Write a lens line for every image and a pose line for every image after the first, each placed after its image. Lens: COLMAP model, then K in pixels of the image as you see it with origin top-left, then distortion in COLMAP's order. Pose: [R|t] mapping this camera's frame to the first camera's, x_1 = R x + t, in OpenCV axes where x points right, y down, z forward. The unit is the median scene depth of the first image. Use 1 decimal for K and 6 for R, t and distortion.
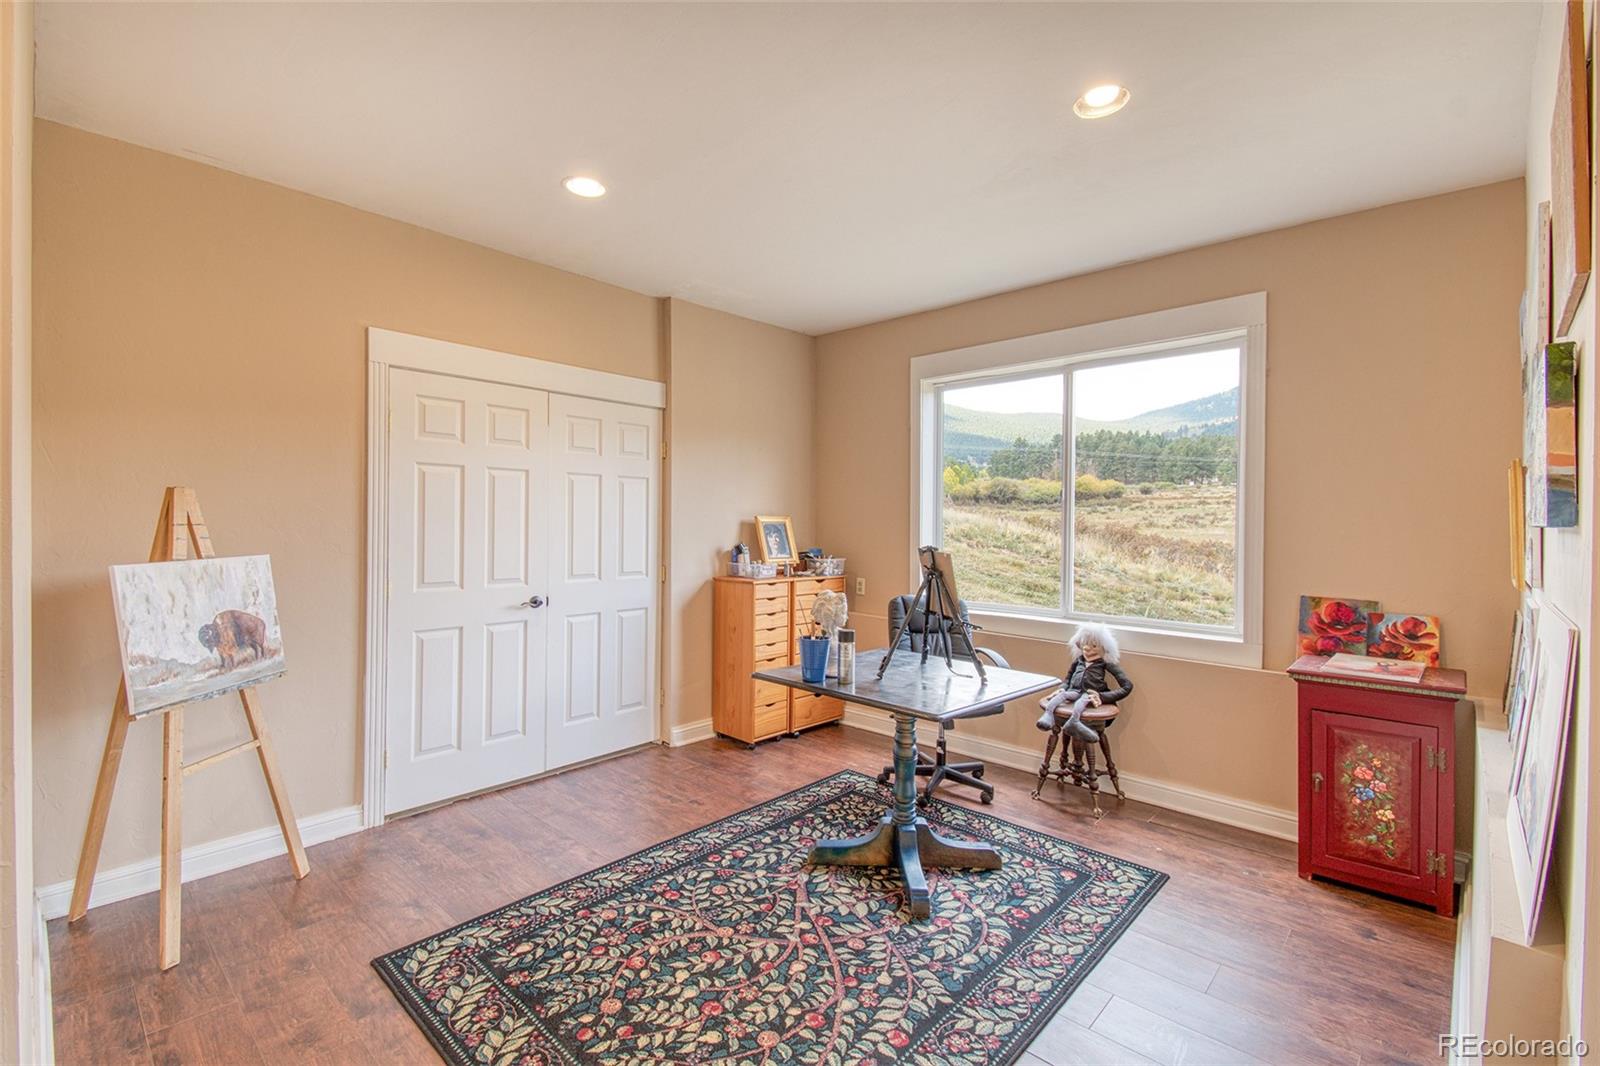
lens RADIAL K [[702.9, 0, 797.7], [0, 702.9, 533.3], [0, 0, 1]] dist [0.048299, -0.026080]
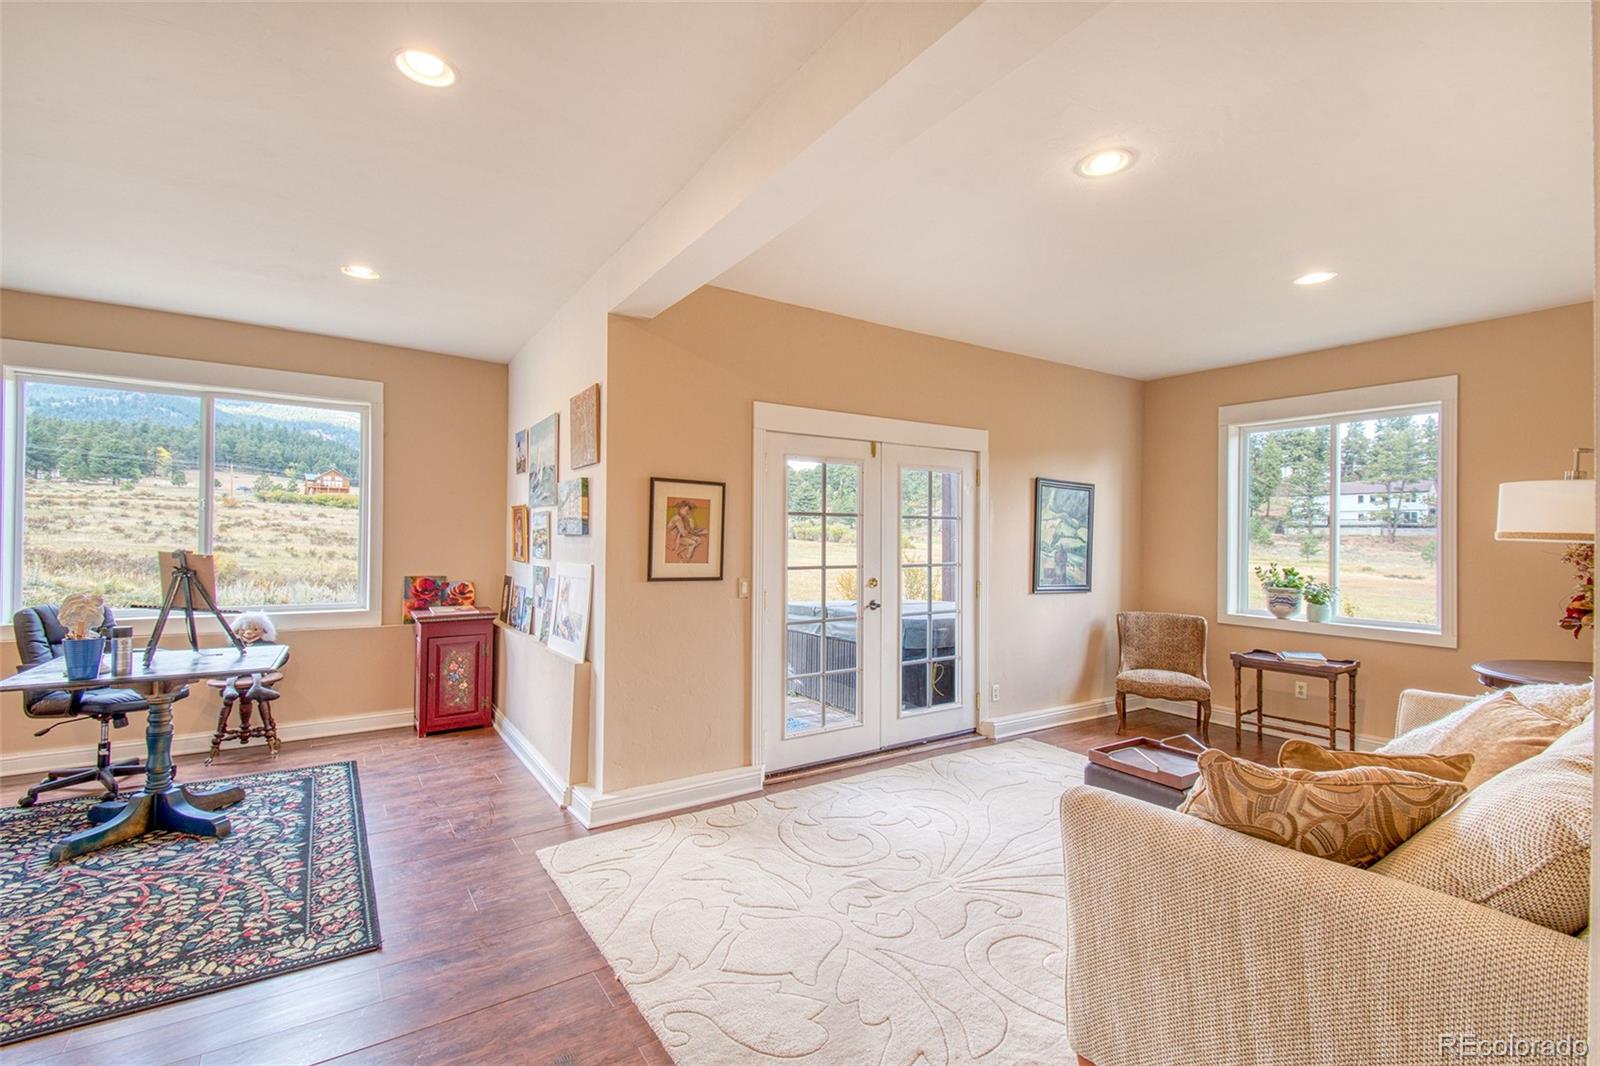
lens RADIAL K [[702.9, 0, 797.7], [0, 702.9, 533.3], [0, 0, 1]] dist [0.048299, -0.026080]
pose [[0.233492, 0.004498, 0.972348, -0.834328], [0.004718, 0.999972, -0.005759, 0.003293], [-0.972347, 0.005932, 0.233464, -0.314125]]
